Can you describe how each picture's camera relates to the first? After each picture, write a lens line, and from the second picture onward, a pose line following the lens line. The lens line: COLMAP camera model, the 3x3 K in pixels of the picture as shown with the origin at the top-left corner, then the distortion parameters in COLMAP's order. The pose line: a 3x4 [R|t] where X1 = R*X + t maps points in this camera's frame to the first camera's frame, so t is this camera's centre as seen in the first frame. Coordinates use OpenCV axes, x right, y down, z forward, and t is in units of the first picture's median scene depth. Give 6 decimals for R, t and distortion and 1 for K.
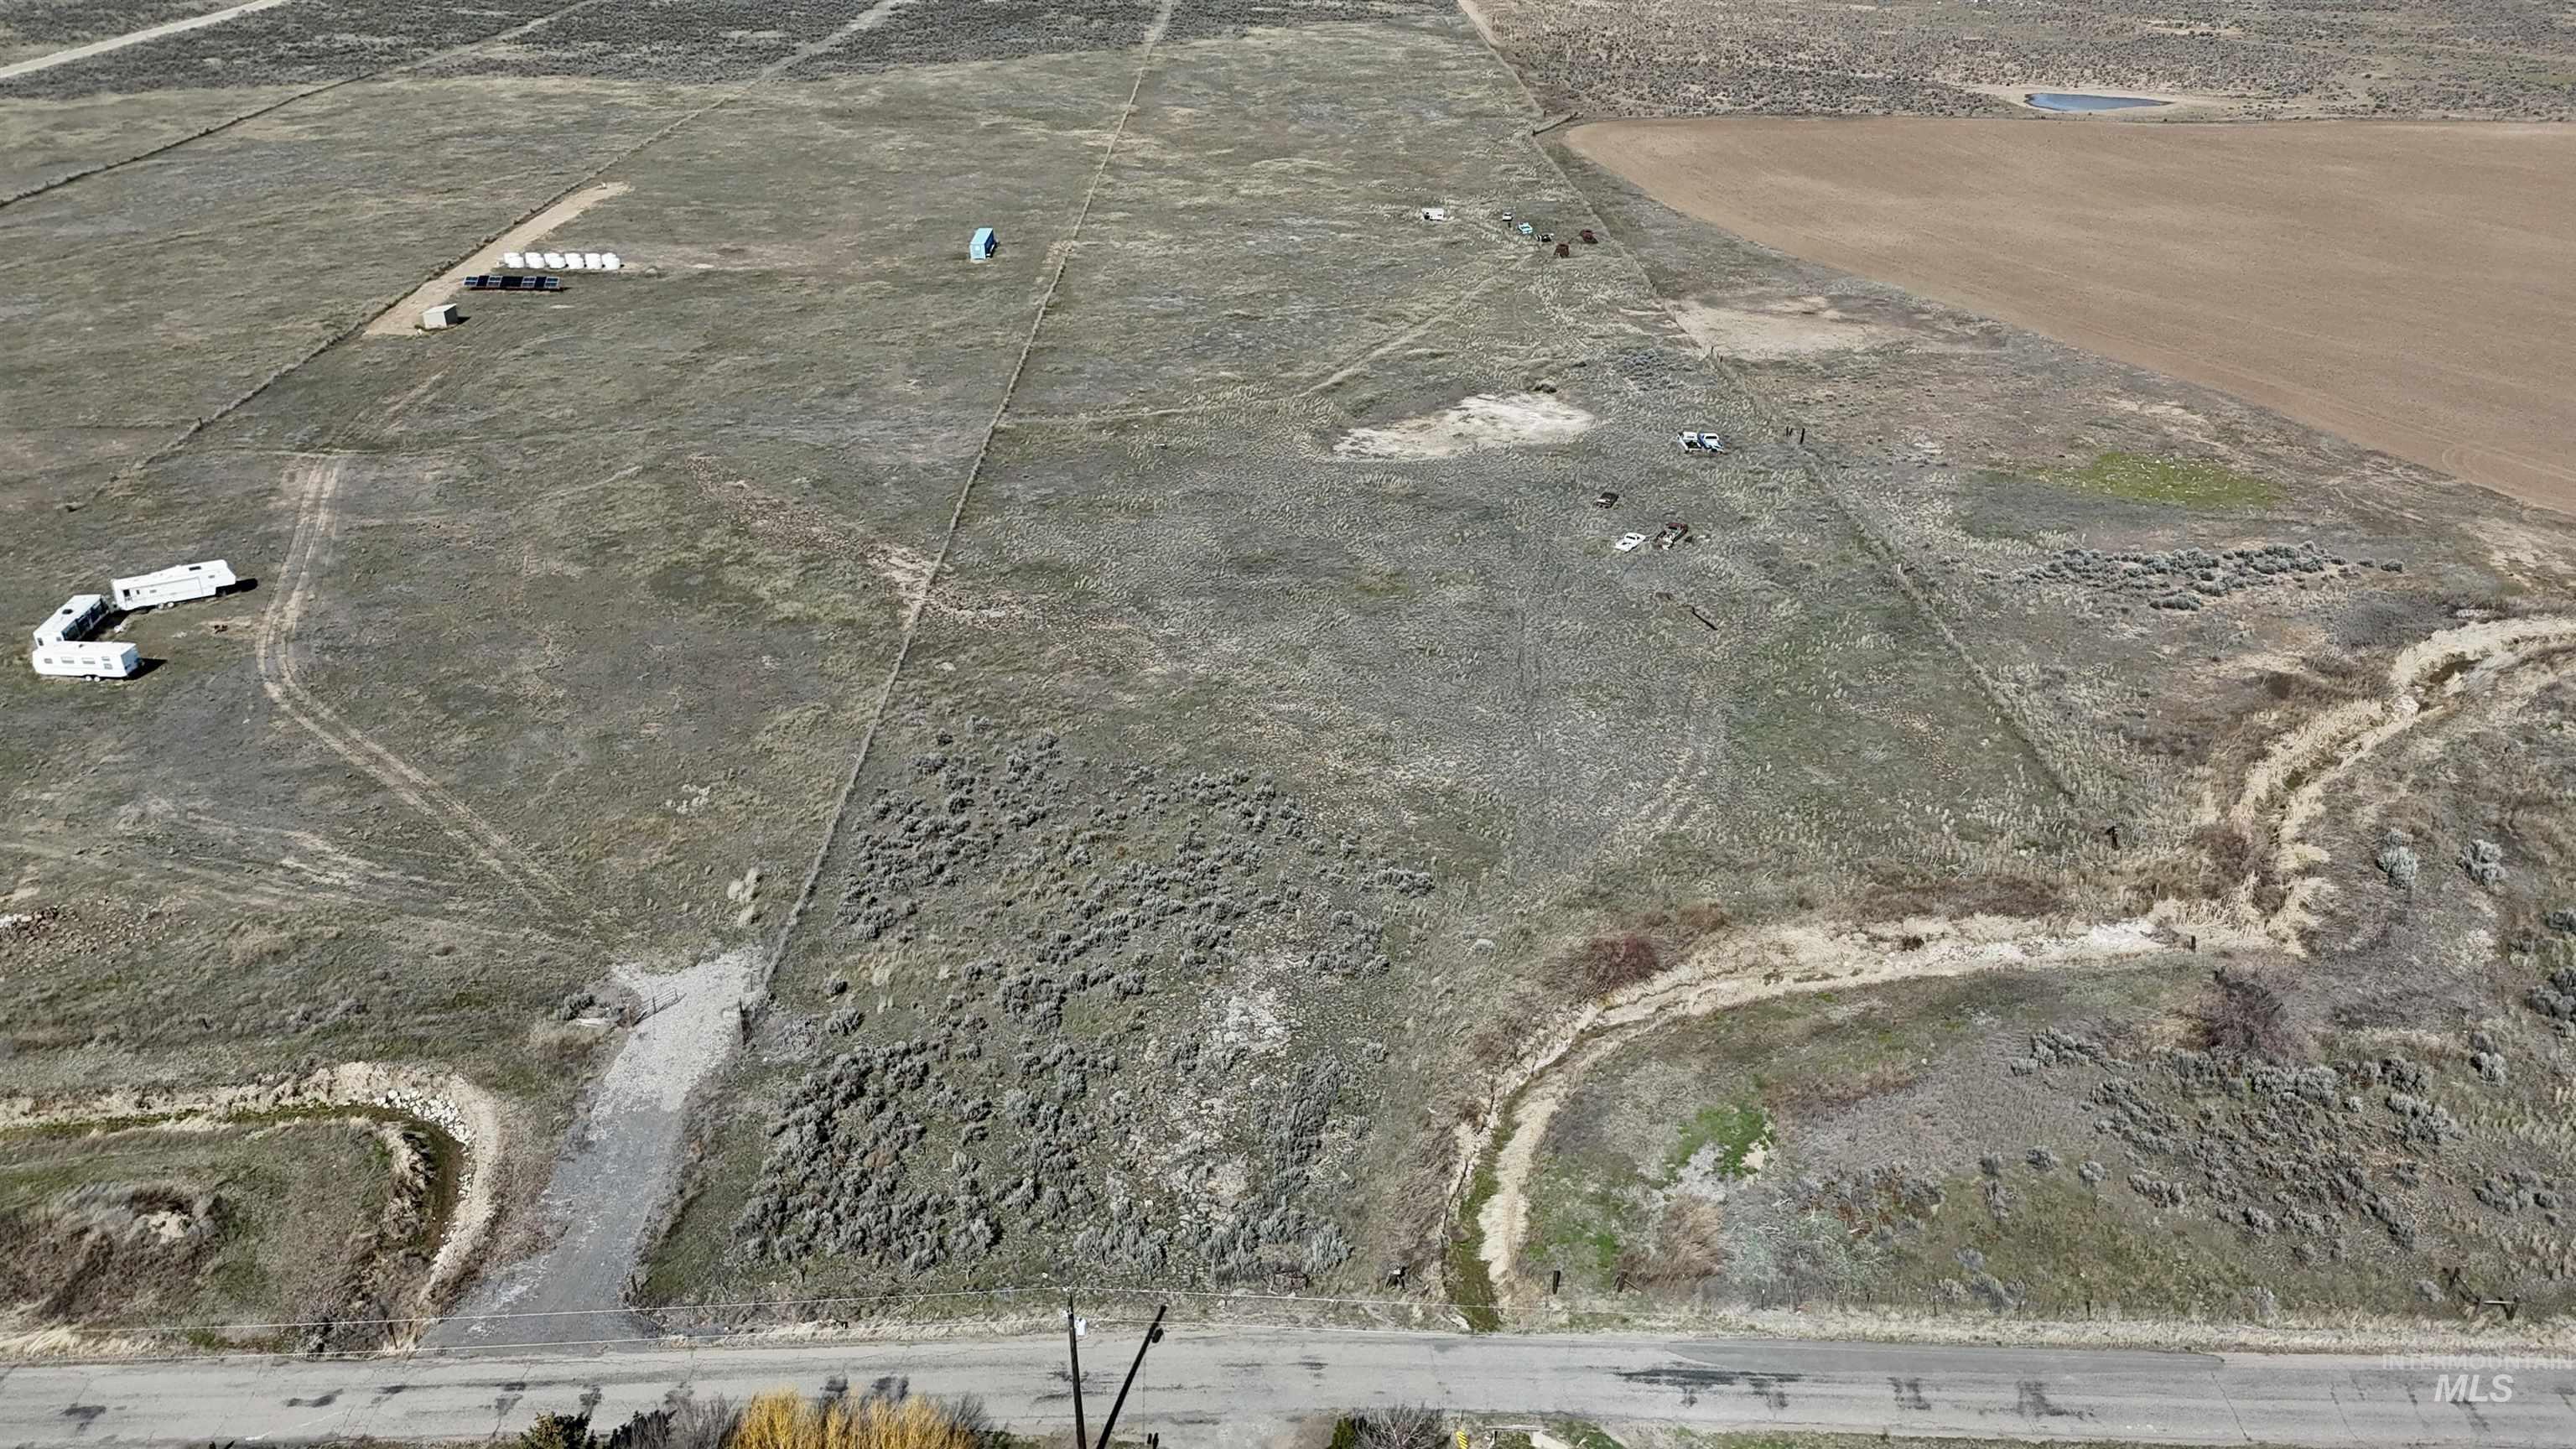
lens RADIAL K [[1864.9, 0, 1293.3], [0, 1864.9, 806.5], [0, 0, 1]] dist [0.065635, -0.053789]
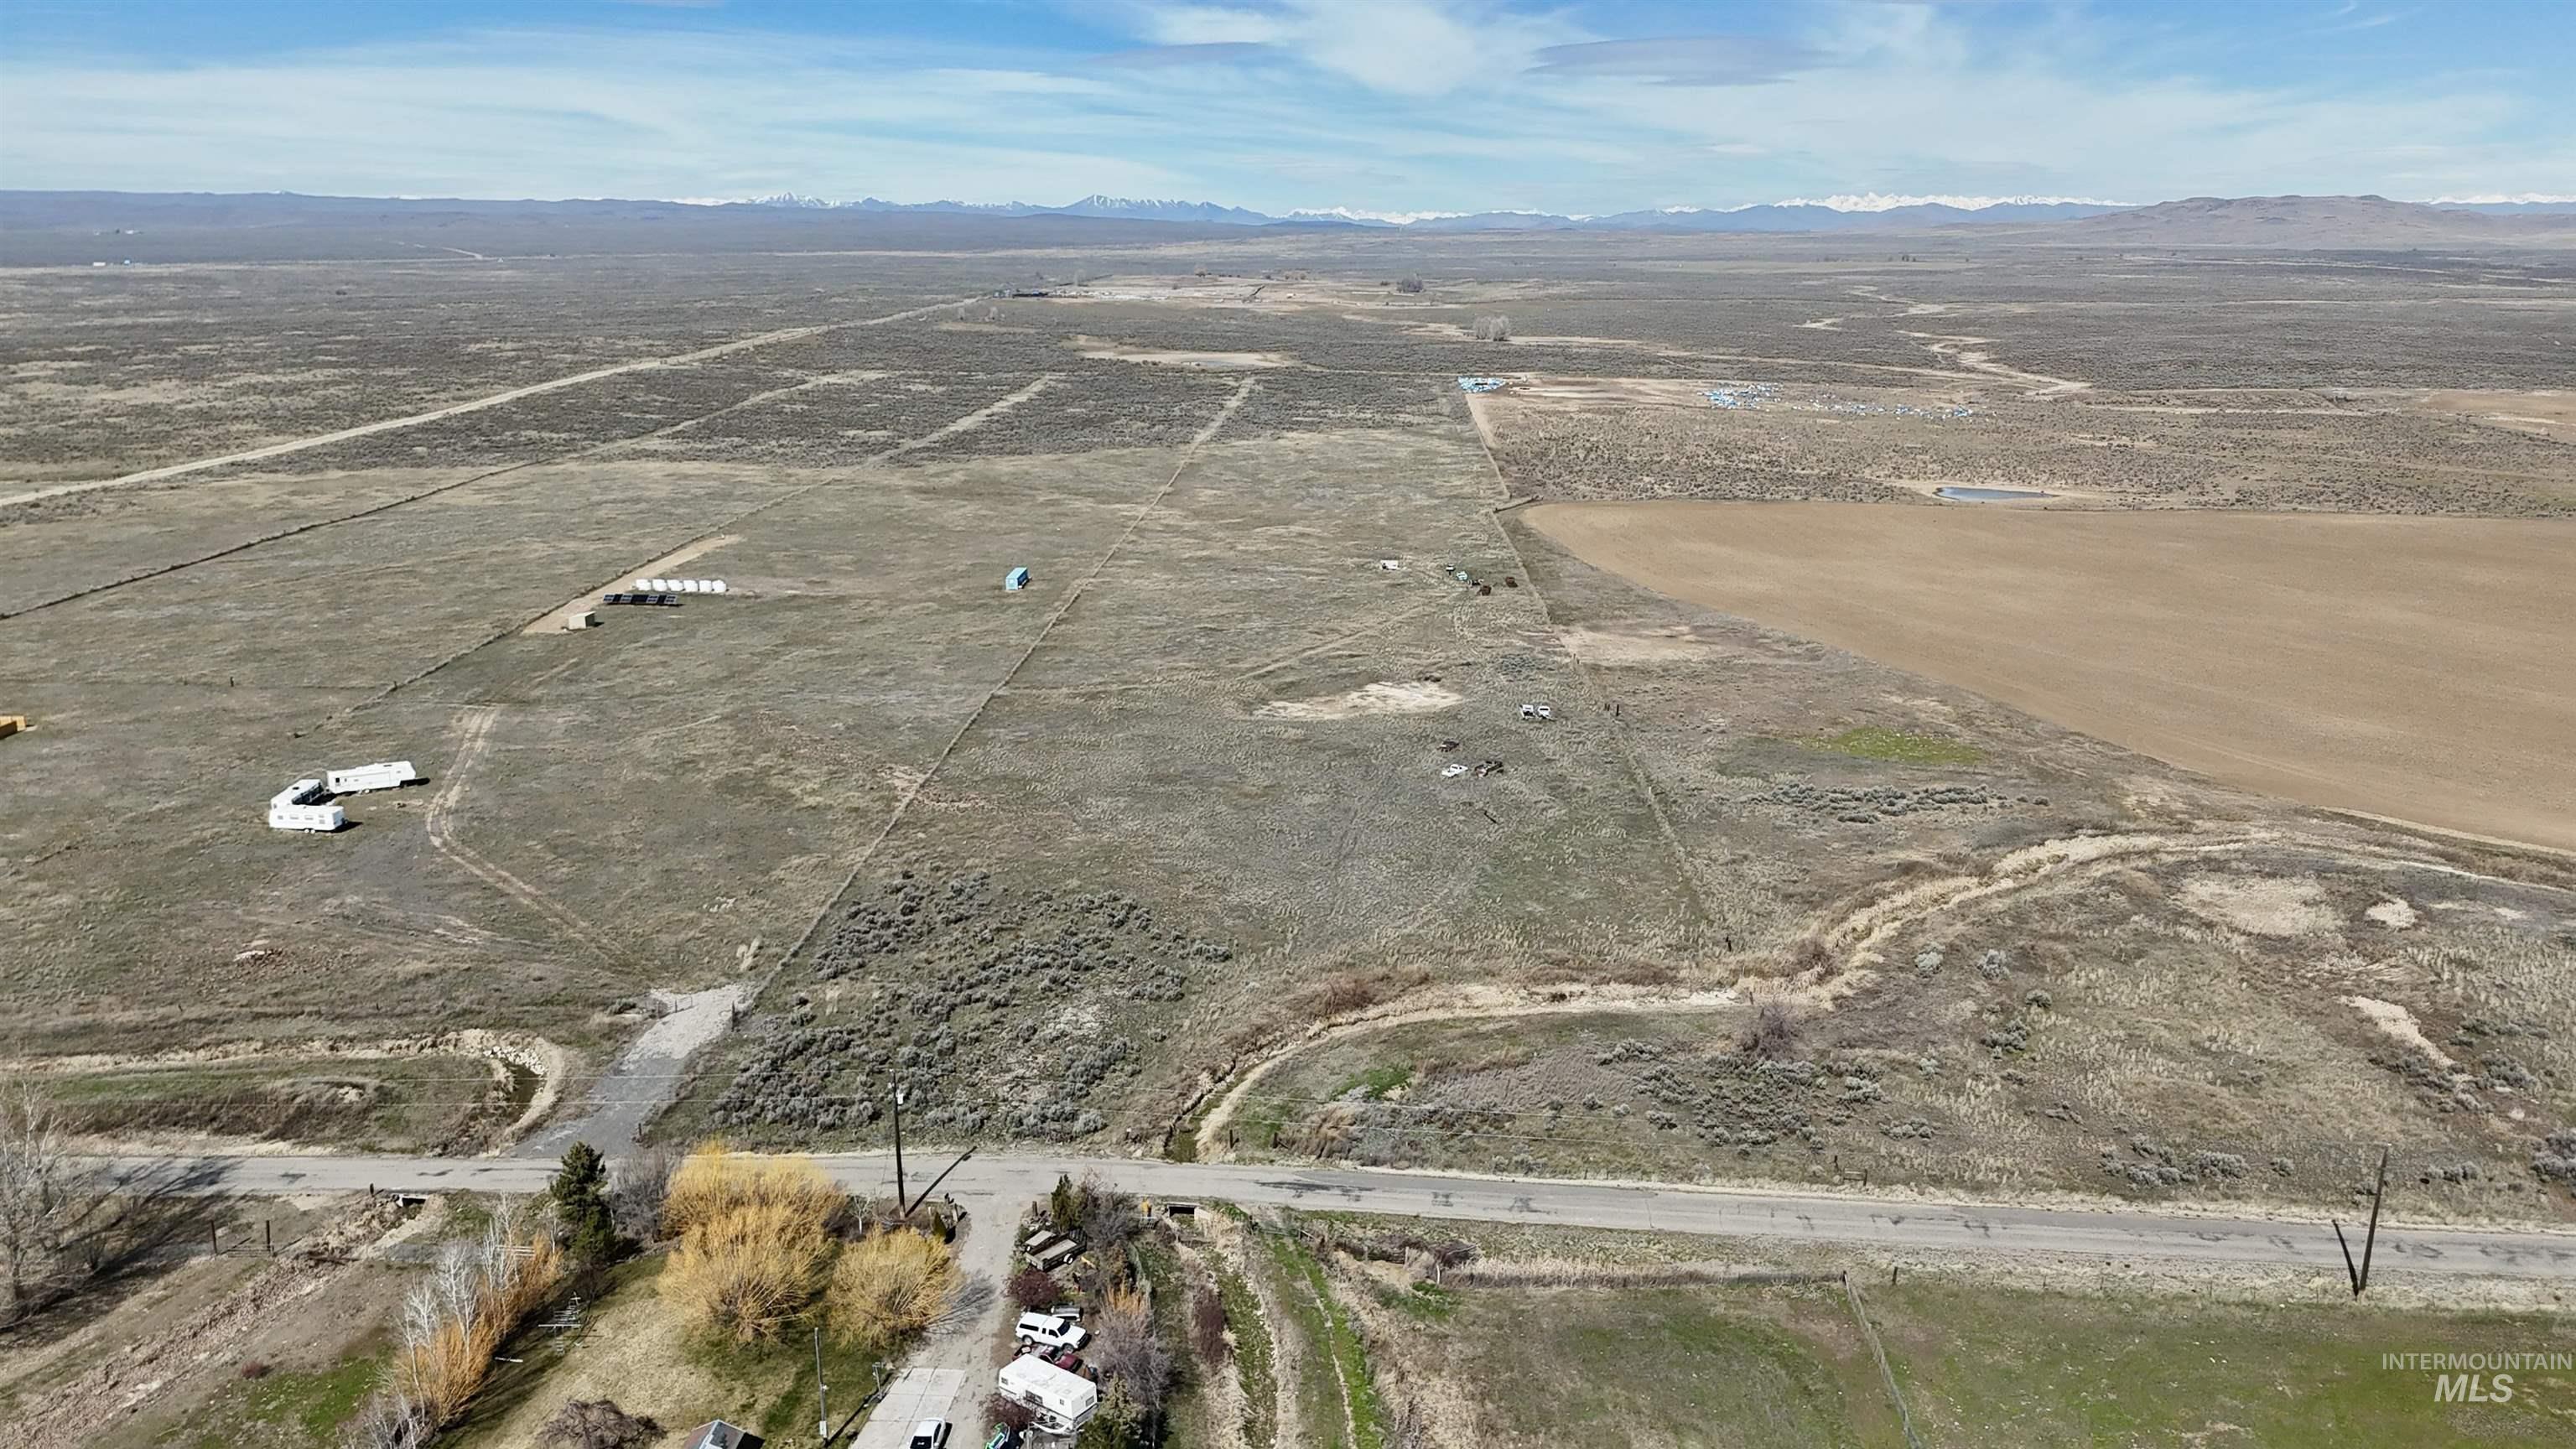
lens RADIAL K [[1864.9, 0, 1293.3], [0, 1864.9, 806.5], [0, 0, 1]] dist [0.065635, -0.053789]
pose [[0.998623, 0.018072, -0.049258, 0.134226], [-0.027637, 0.979194, -0.201034, 0.150759], [0.044600, 0.202118, 0.978345, -0.282953]]
